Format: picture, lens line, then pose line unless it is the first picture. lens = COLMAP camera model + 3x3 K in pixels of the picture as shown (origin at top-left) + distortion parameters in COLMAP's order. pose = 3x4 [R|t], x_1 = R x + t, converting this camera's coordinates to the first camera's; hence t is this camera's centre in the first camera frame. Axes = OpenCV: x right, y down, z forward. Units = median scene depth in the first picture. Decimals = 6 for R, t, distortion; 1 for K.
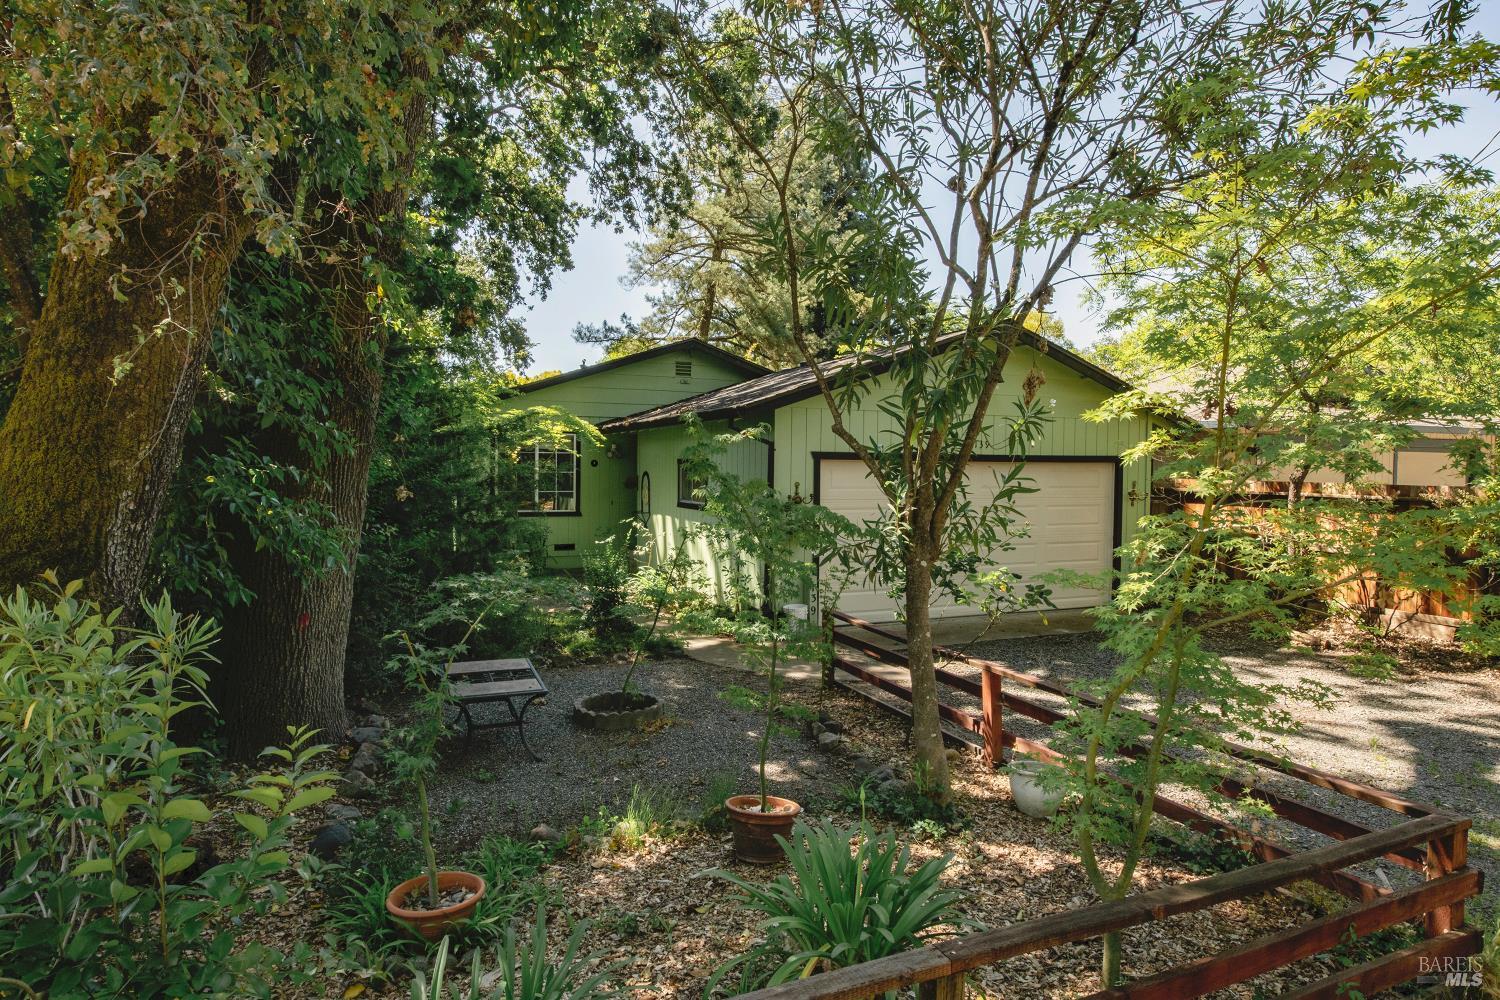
lens RADIAL K [[907.7, 0, 755.3], [0, 907.7, 498.2], [0, 0, 1]] dist [0.006212, 0.000429]
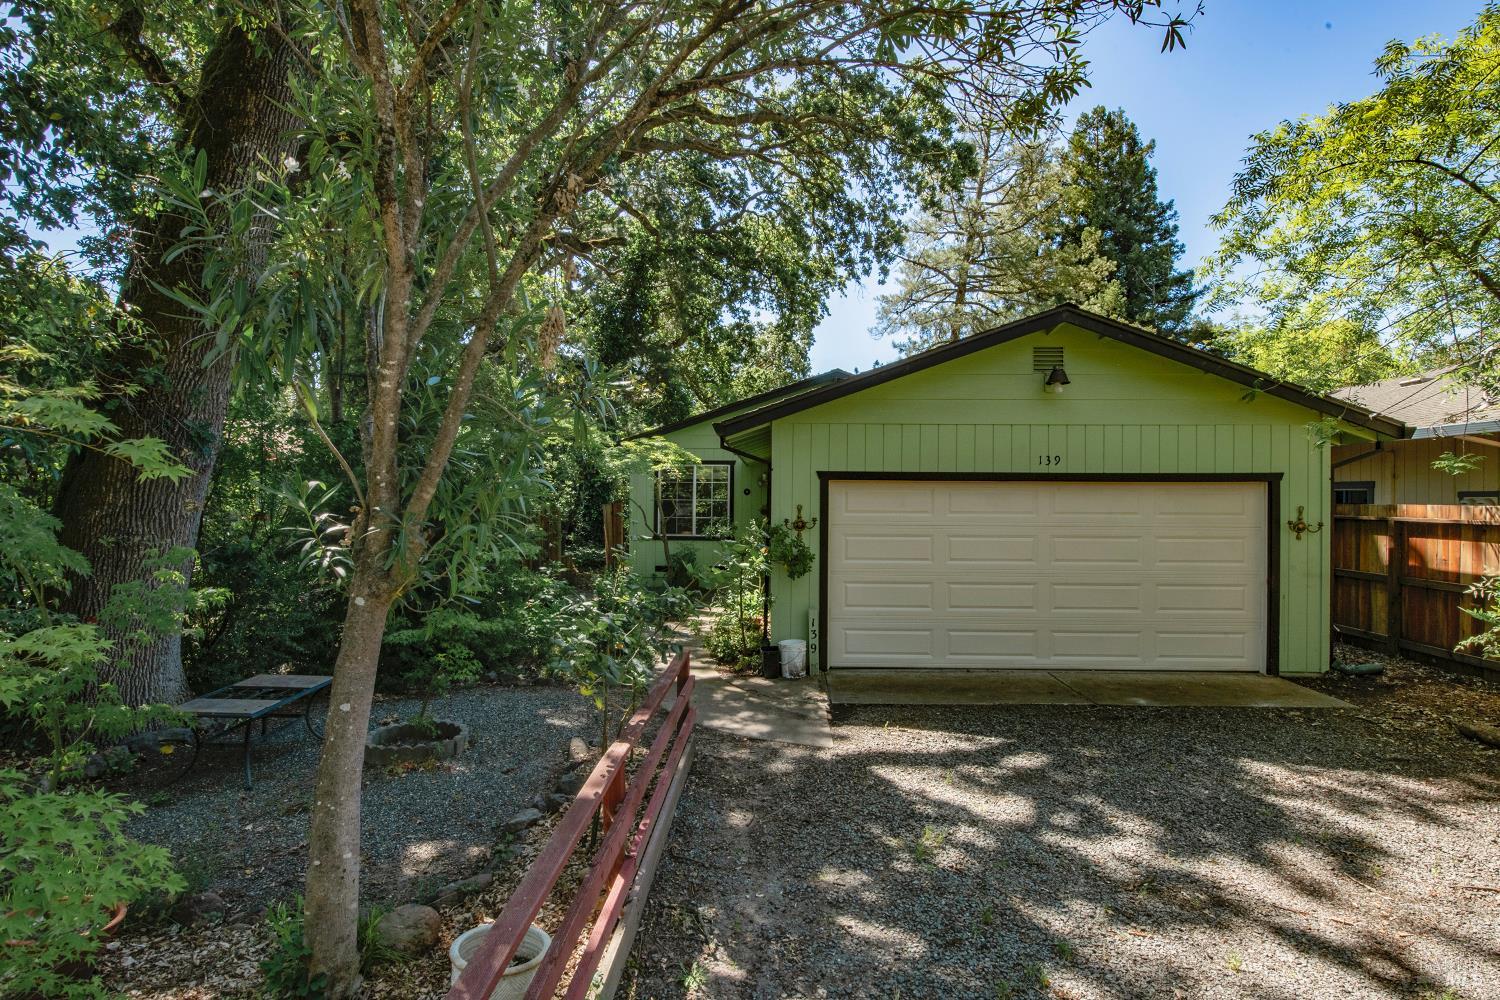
lens RADIAL K [[766.6, 0, 747.8], [0, 766.6, 500.2], [0, 0, 1]] dist [0.002211, 0.000069]
pose [[0.909147, -0.003968, -0.416457, 0.134093], [-0.011719, 0.999315, -0.035103, 0.002095], [0.416311, 0.036794, 0.908478, 0.117670]]
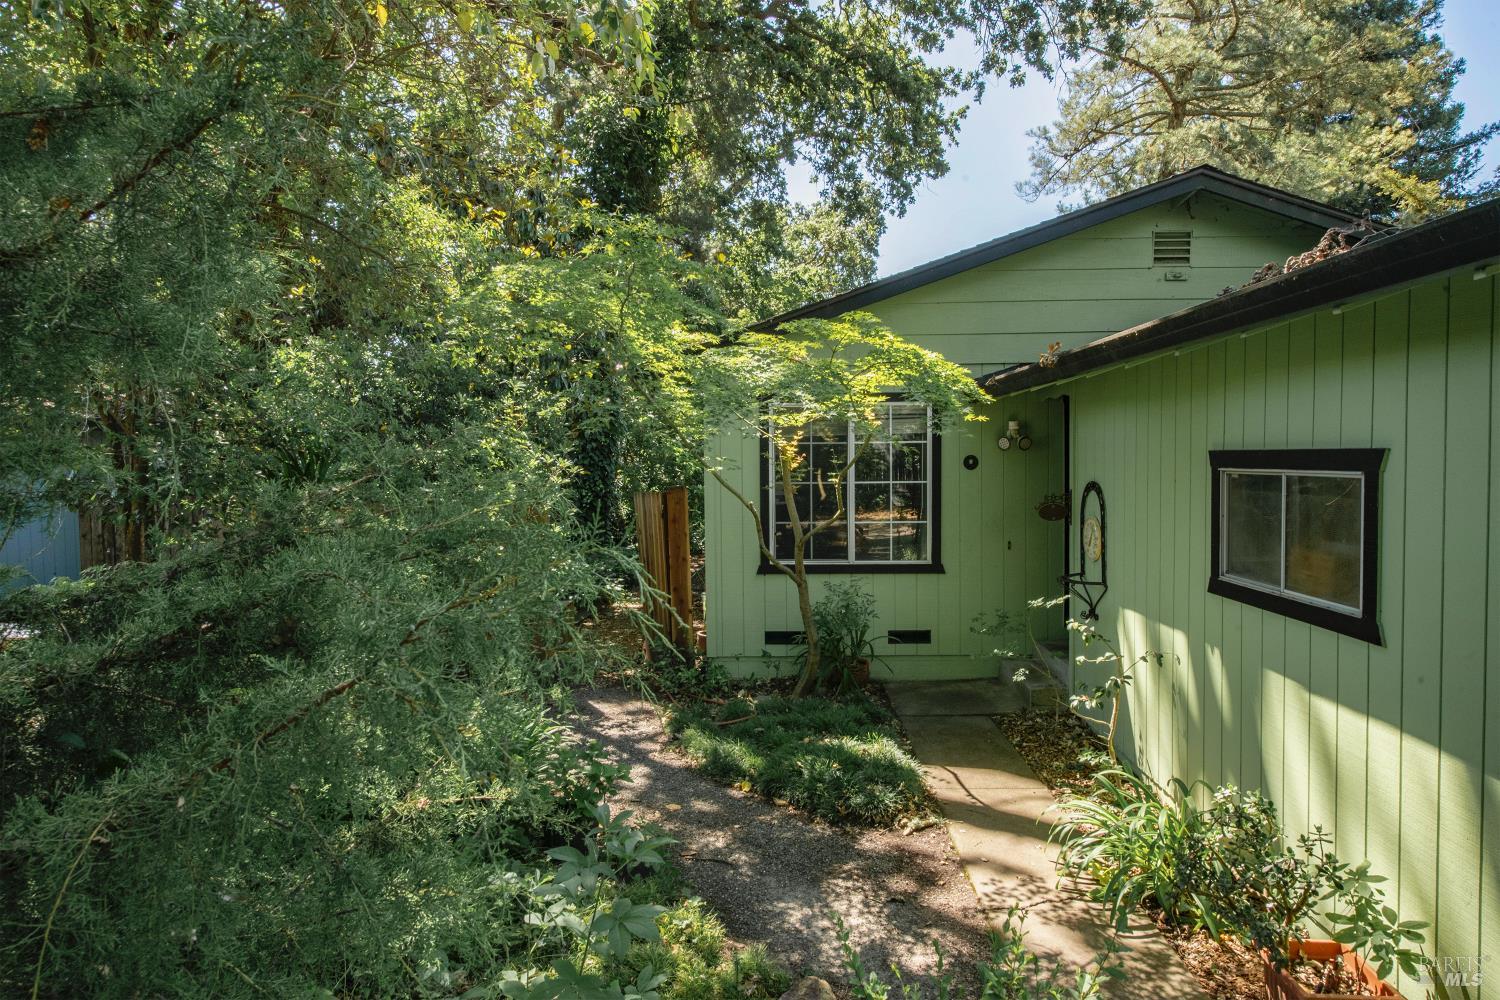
lens RADIAL K [[950.1, 0, 754.9], [0, 950.1, 504.0], [0, 0, 1]] dist [0.021323, 0.000690]
pose [[0.915553, -0.002579, -0.402190, -0.053288], [0.007606, 0.999912, 0.010901, -0.015396], [0.402126, -0.013040, 0.915491, 0.330401]]
